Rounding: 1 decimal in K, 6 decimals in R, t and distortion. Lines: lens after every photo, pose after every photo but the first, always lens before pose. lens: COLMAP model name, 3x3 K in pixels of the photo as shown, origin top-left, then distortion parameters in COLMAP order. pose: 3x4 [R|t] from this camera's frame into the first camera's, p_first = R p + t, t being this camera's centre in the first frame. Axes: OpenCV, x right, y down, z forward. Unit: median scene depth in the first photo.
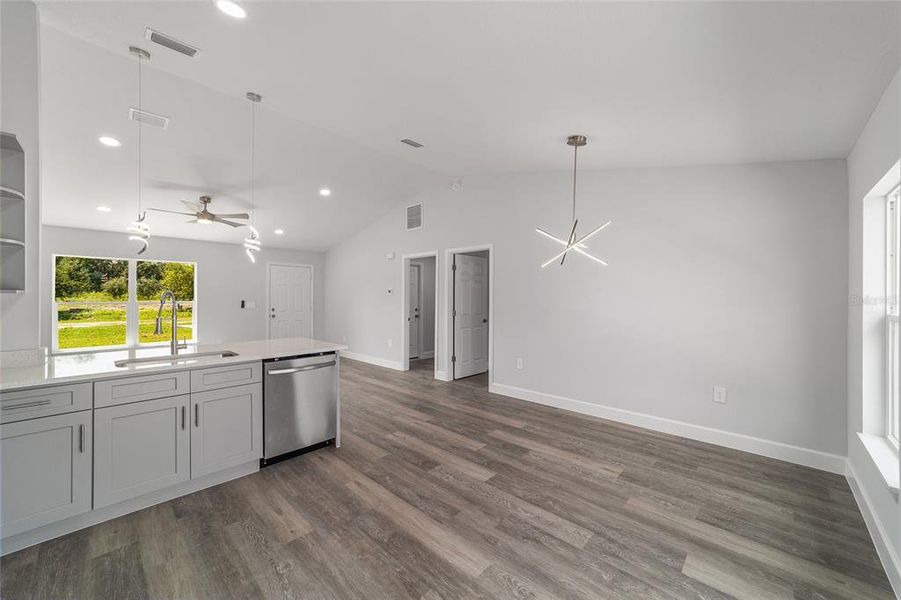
lens RADIAL K [[346.1, 0, 450.5], [0, 346.1, 300.0], [0, 0, 1]] dist [-0.022010, 0.010567]
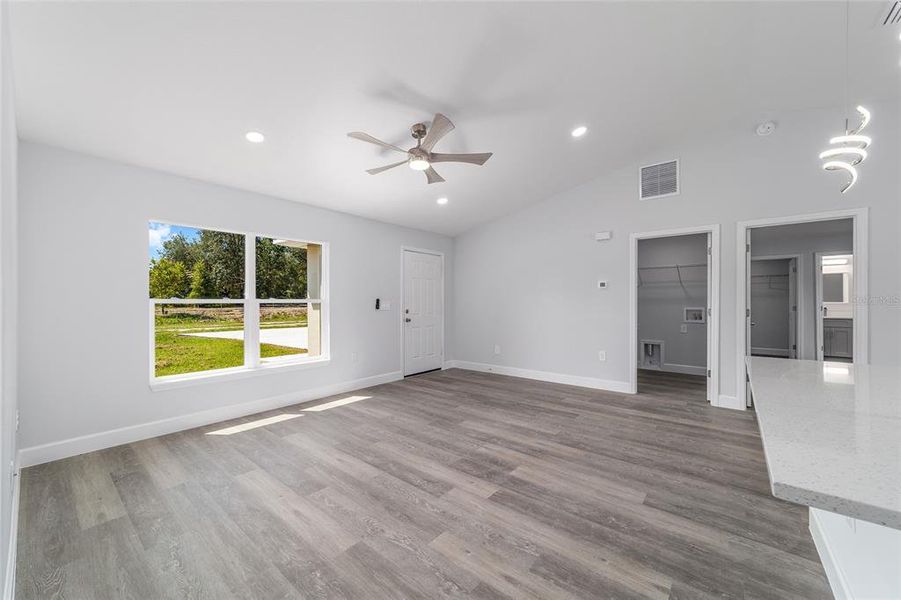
lens RADIAL K [[346.1, 0, 450.5], [0, 346.1, 300.0], [0, 0, 1]] dist [-0.022010, 0.010567]
pose [[0.996910, -0.006578, 0.078271, -1.174872], [0.007058, 0.999958, -0.005860, 0.022056], [-0.078229, 0.006395, 0.996915, 0.640789]]
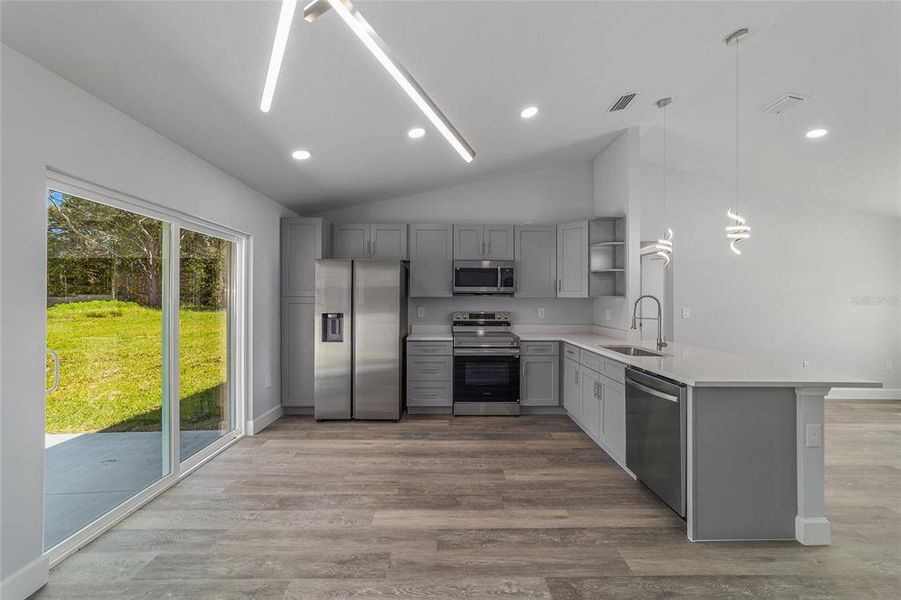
lens RADIAL K [[346.1, 0, 450.5], [0, 346.1, 300.0], [0, 0, 1]] dist [-0.022010, 0.010567]
pose [[-0.716261, -0.003651, -0.697823, 0.431377], [-0.010576, 0.999928, 0.005623, -0.006926], [0.697752, 0.011408, -0.716249, 1.164085]]
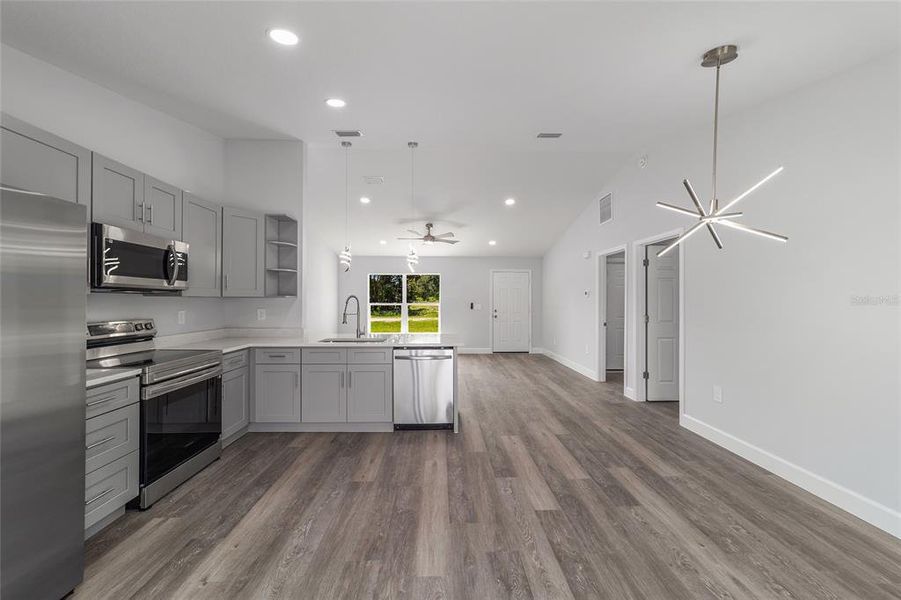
lens RADIAL K [[346.1, 0, 450.5], [0, 346.1, 300.0], [0, 0, 1]] dist [-0.022010, 0.010567]
pose [[0.709443, -0.002015, -0.704760, 0.465479], [-0.004358, 0.999964, -0.007245, 0.002459], [0.704750, 0.008211, 0.709408, 0.189058]]
